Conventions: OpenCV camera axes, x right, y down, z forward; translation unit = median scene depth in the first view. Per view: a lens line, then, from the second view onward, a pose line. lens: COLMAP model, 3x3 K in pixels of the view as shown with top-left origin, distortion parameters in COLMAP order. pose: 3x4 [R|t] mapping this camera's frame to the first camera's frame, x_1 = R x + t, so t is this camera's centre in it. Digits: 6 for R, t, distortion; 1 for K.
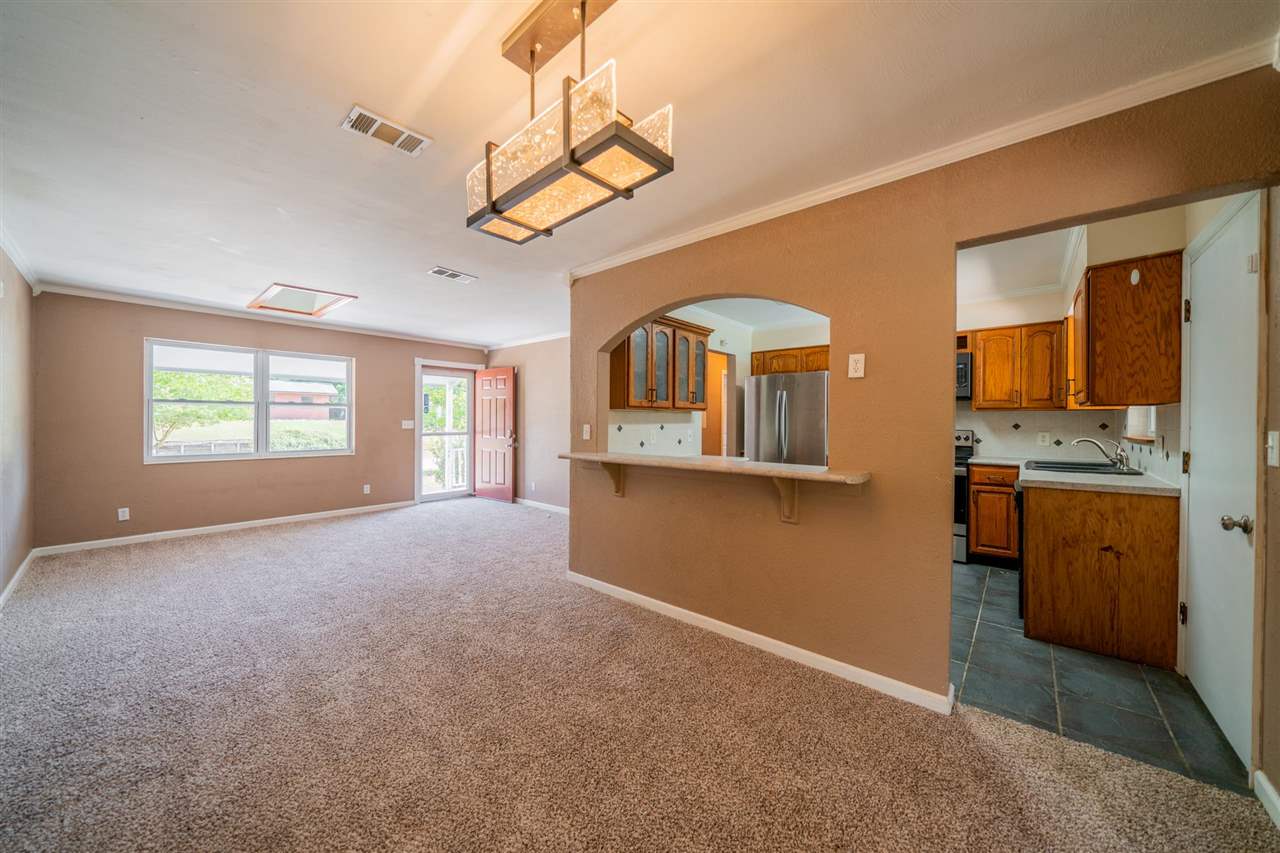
lens RADIAL K [[453.6, 0, 646.7], [0, 453.6, 425.3], [0, 0, 1]] dist [-0.007697, 0.000097]
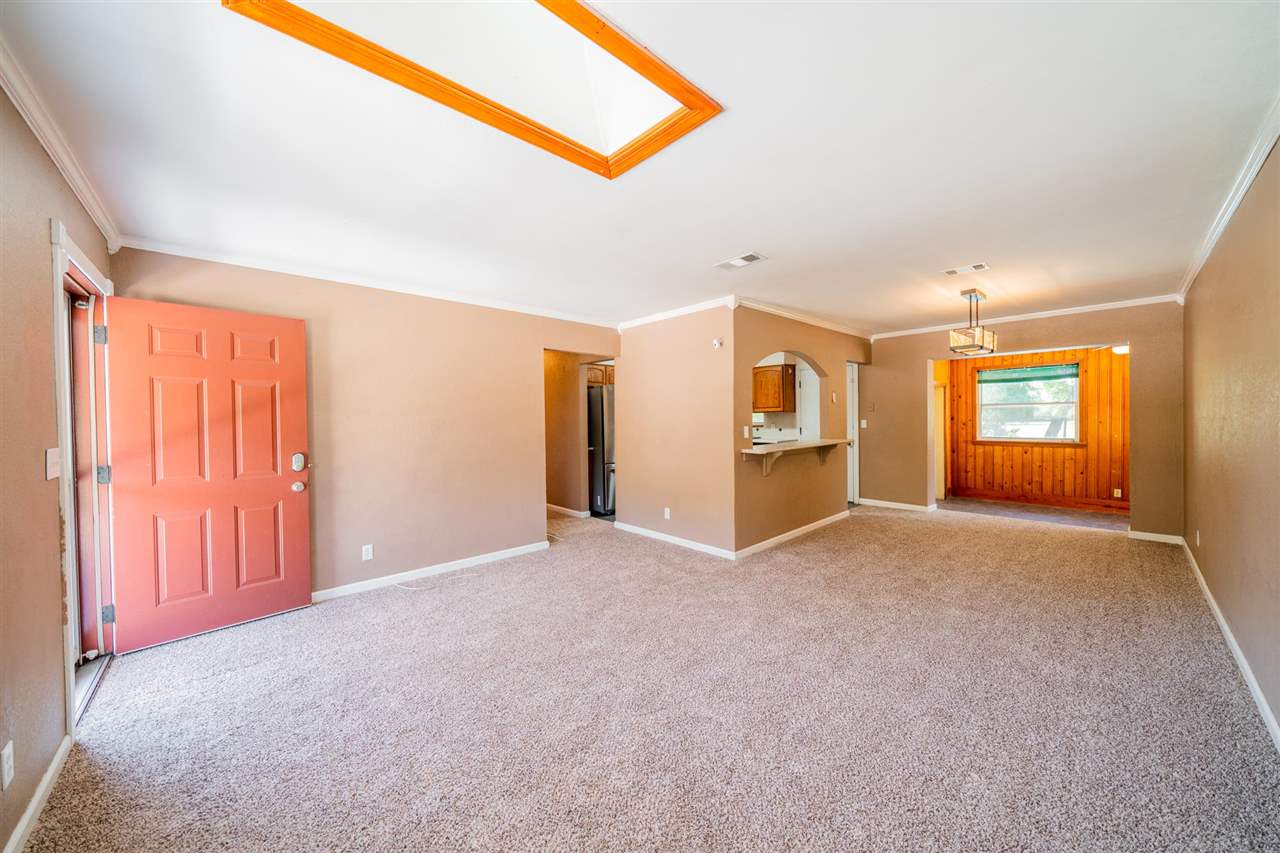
lens RADIAL K [[453.6, 0, 636.8], [0, 453.6, 424.9], [0, 0, 1]] dist [-0.007697, 0.000097]
pose [[0.106554, -0.022201, 0.994059, -1.272185], [0.026882, 0.999450, 0.019439, -0.032149], [-0.993944, 0.024651, 0.107092, 1.058541]]
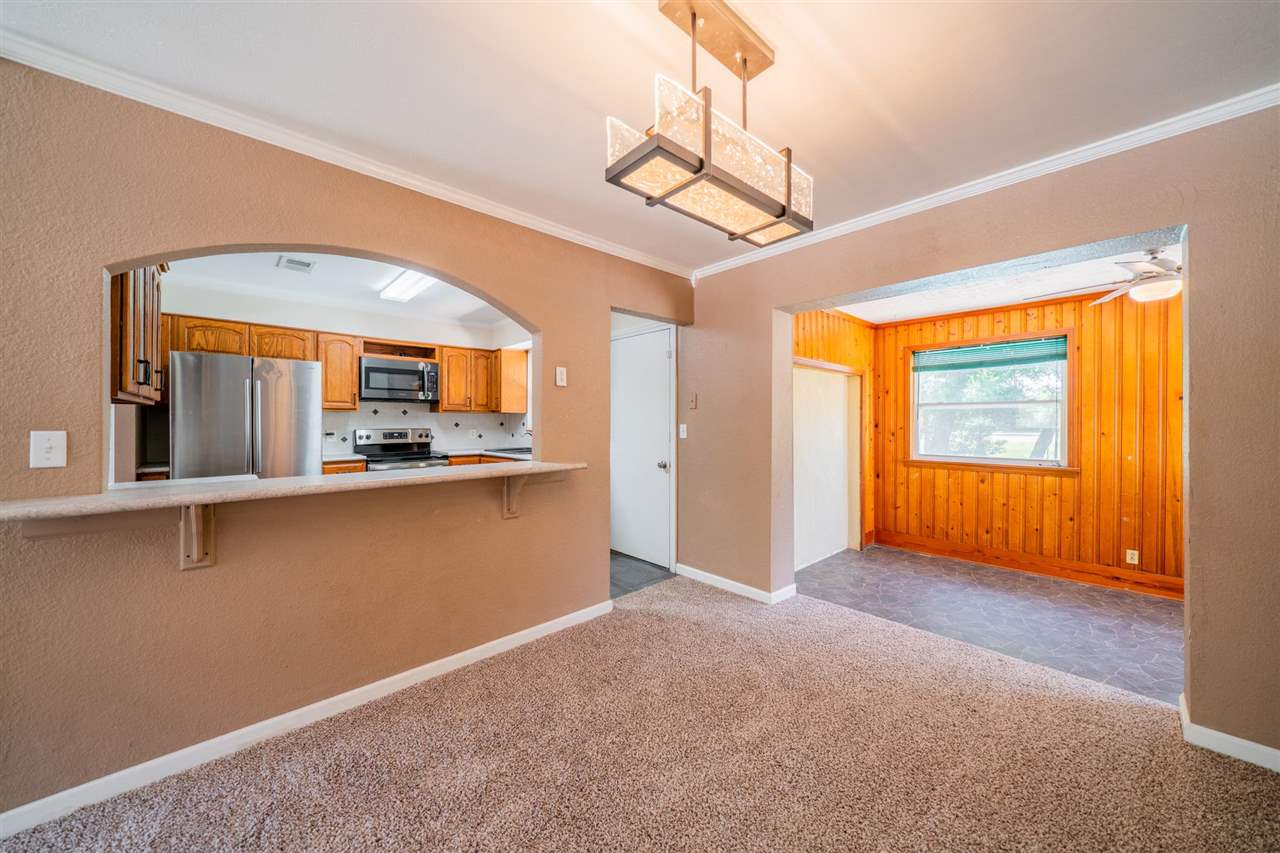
lens RADIAL K [[453.6, 0, 636.5], [0, 453.6, 424.2], [0, 0, 1]] dist [-0.007697, 0.000097]
pose [[0.102087, -0.009140, 0.994734, -0.441867], [0.012699, 0.999888, 0.007884, -0.003618], [-0.994694, 0.011827, 0.102191, 0.384386]]
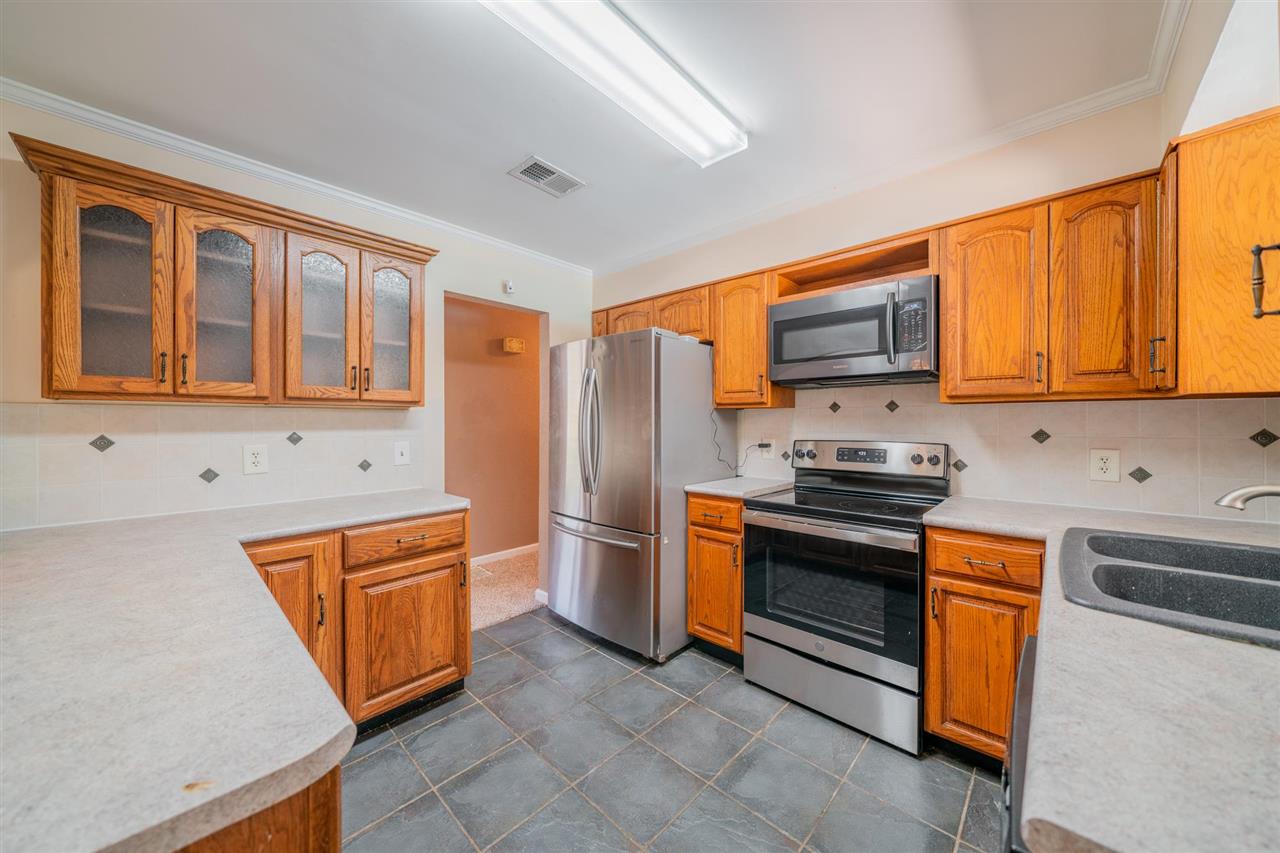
lens RADIAL K [[453.6, 0, 644.4], [0, 453.6, 426.2], [0, 0, 1]] dist [-0.007697, 0.000097]
pose [[0.998998, -0.001117, -0.044752, 0.469067], [0.000876, 0.999985, -0.005398, -0.006081], [0.044757, 0.005353, 0.998984, 0.561727]]
